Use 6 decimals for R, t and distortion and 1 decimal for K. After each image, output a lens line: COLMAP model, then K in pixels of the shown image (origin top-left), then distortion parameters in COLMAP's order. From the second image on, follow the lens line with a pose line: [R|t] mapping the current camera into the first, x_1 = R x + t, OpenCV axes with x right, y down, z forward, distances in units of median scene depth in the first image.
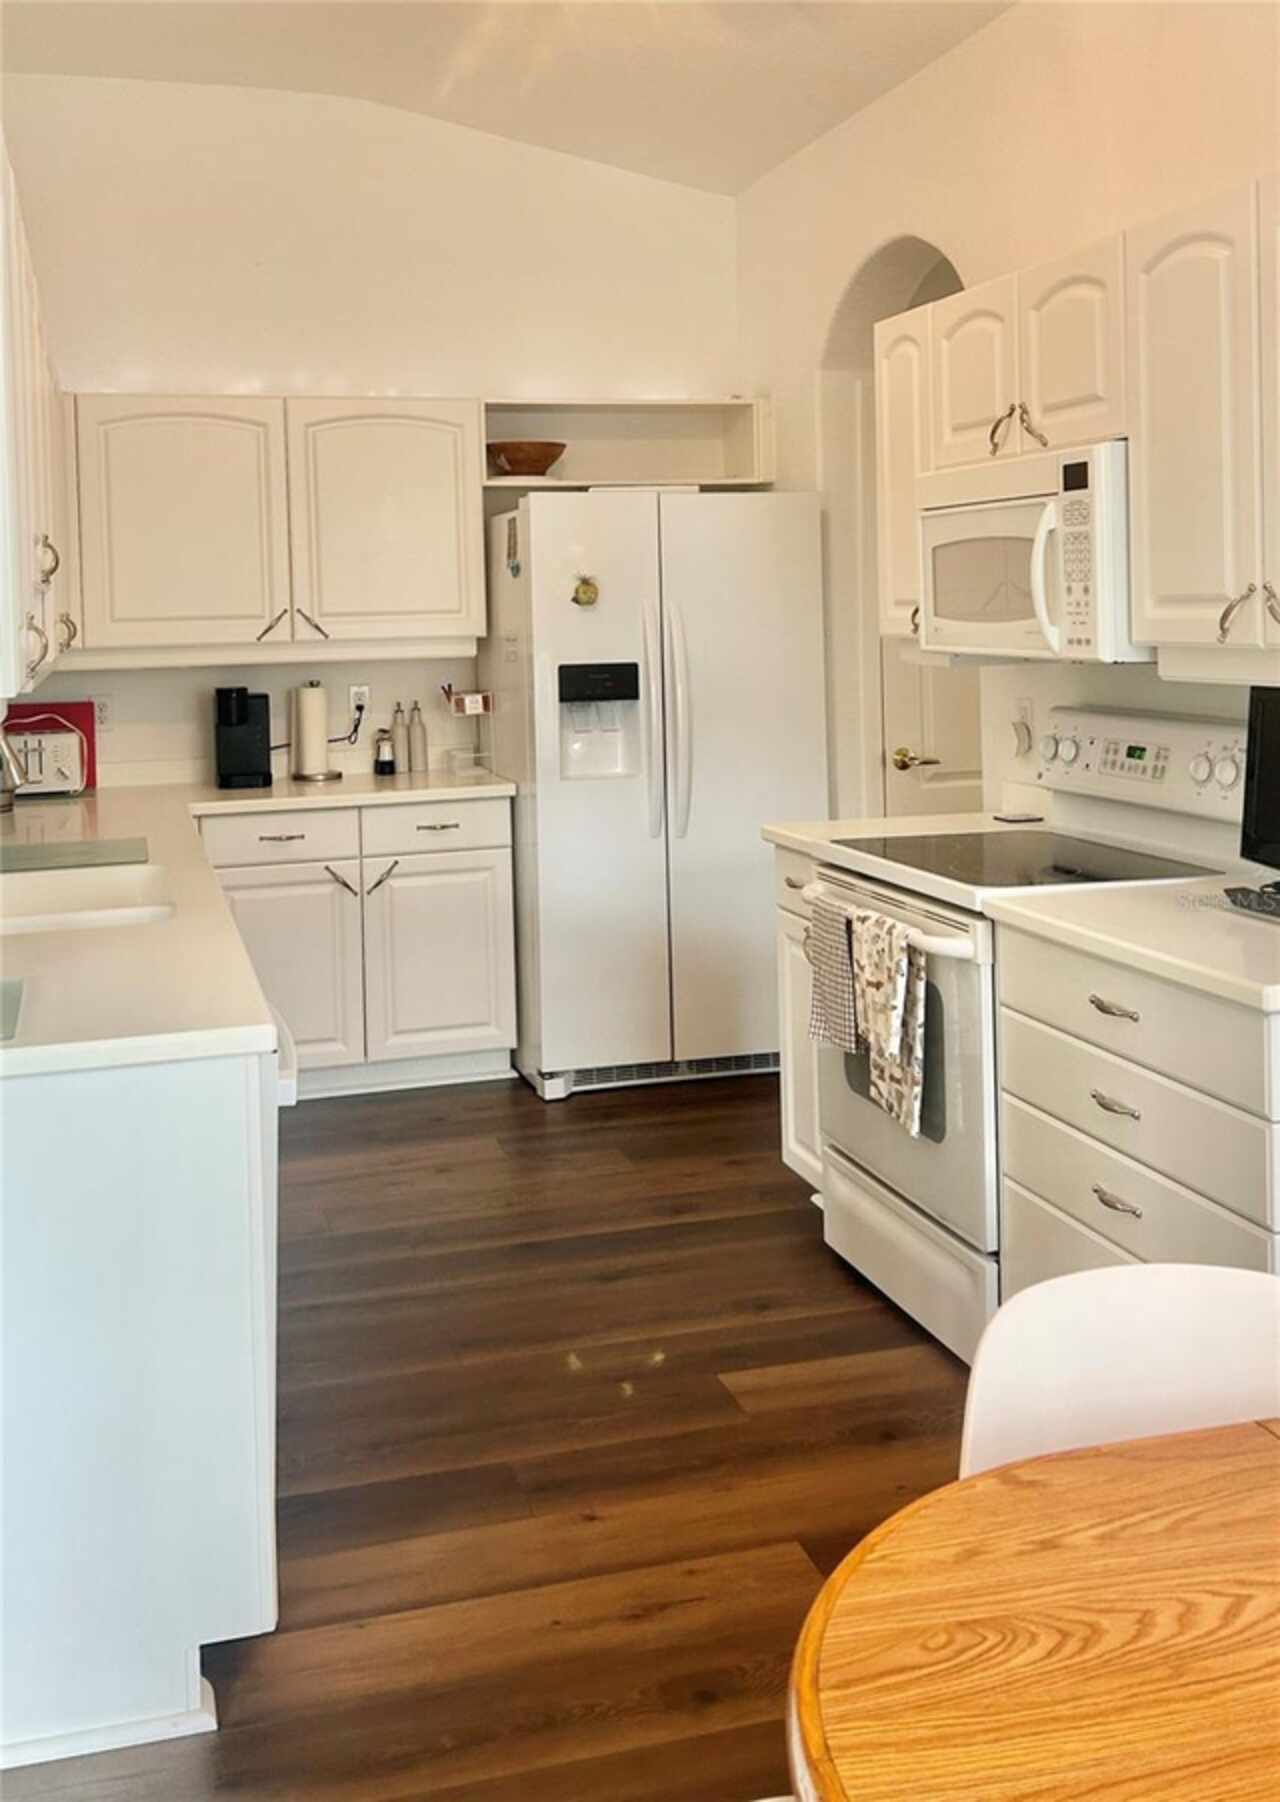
lens RADIAL K [[1759.3, 0, 640.0], [0, 1759.3, 901.0], [0, 0, 1]] dist [0.005438, -0.002648]
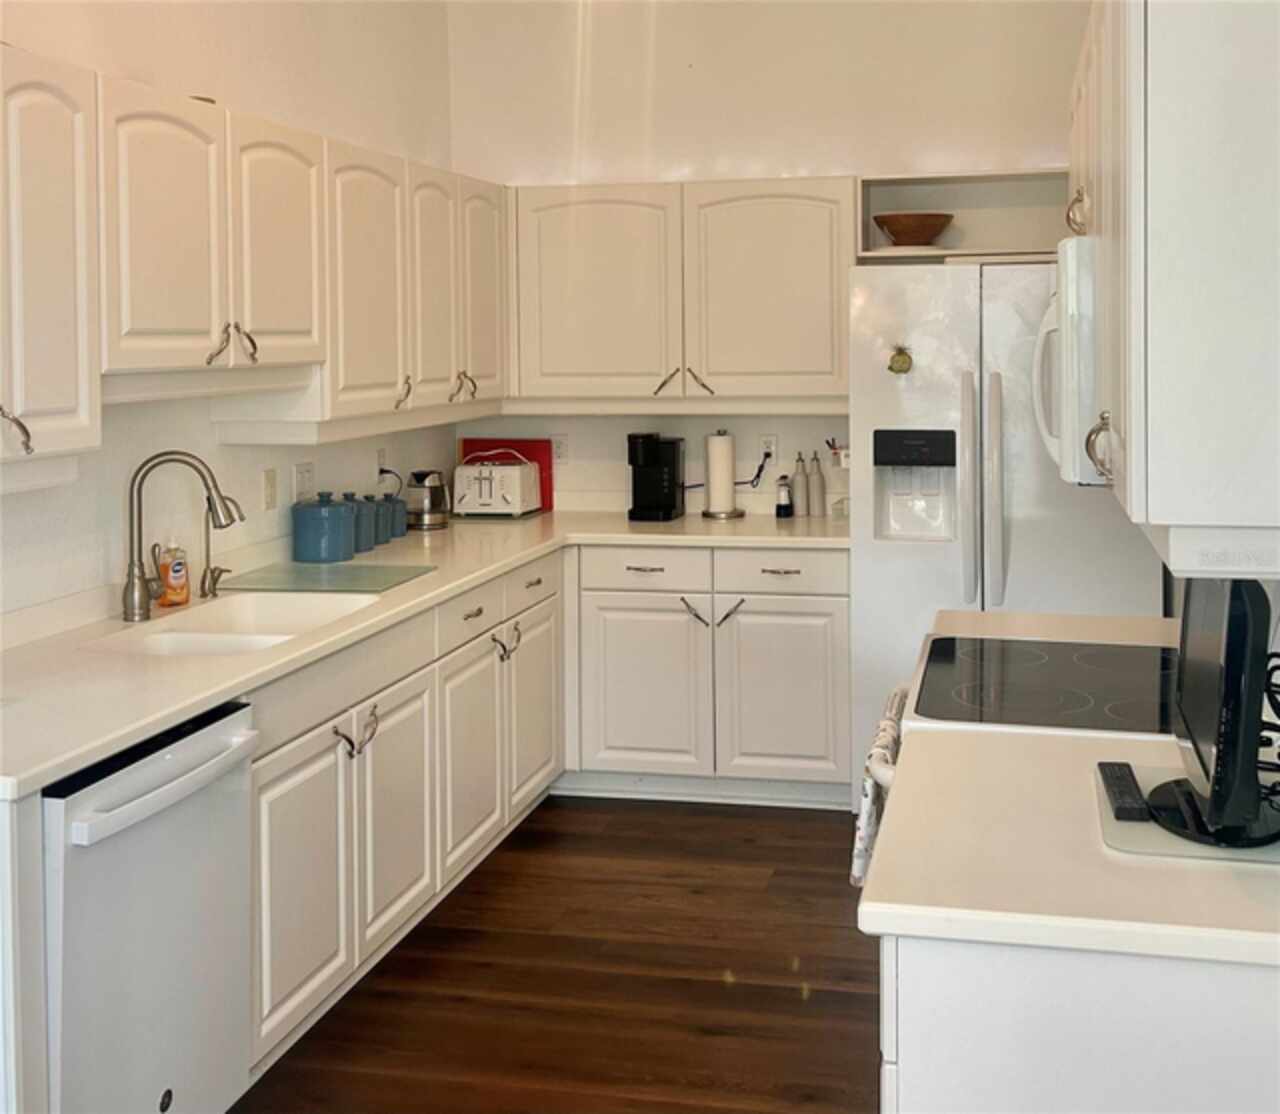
lens RADIAL K [[1519.3, 0, 640.0], [0, 1519.3, 557.0], [0, 0, 1]] dist [-0.011349, 0.000947]
pose [[0.857342, 0.087240, -0.507300, 0.284100], [-0.094381, 0.995468, 0.011684, -0.053619], [0.506020, 0.037862, 0.861690, 0.148404]]
